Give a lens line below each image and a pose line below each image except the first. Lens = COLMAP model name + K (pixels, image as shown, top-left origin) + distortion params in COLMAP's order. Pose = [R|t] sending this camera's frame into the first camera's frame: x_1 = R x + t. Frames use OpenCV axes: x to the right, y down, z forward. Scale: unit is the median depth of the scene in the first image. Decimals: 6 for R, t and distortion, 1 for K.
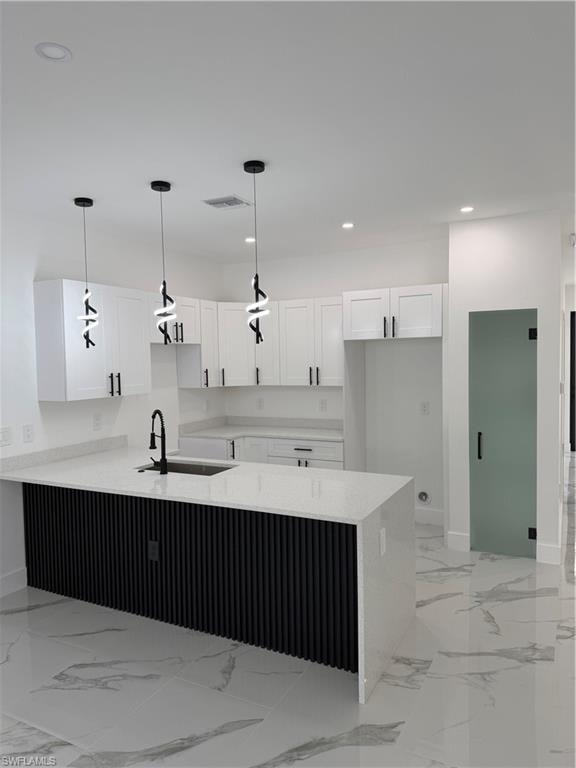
lens RADIAL K [[552.1, 0, 288.0], [0, 552.1, 384.0], [0, 0, 1]] dist [0.080631, -0.161009]
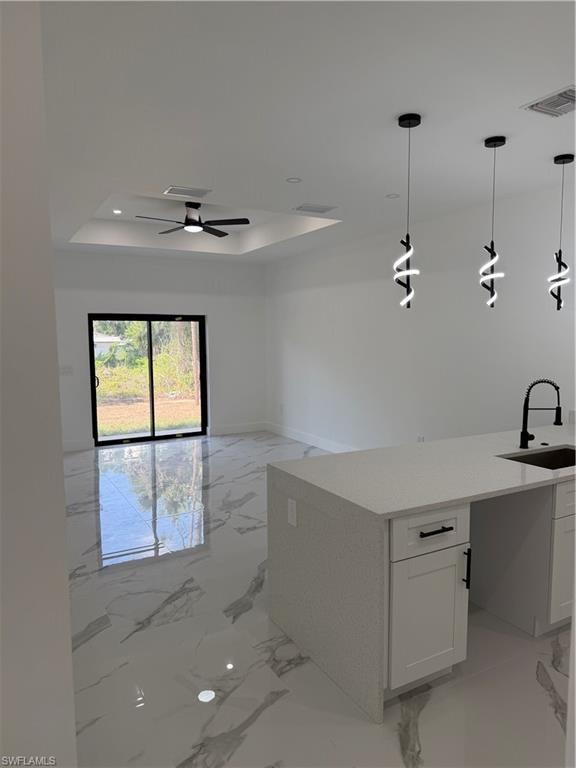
lens RADIAL K [[531.3, 0, 288.0], [0, 531.3, 384.0], [0, 0, 1]] dist [0.128794, -0.134150]
pose [[-0.557290, 0.106357, -0.823478, 0.655835], [-0.024104, 0.989272, 0.144083, -0.067365], [0.829968, 0.100145, -0.548747, 1.030830]]
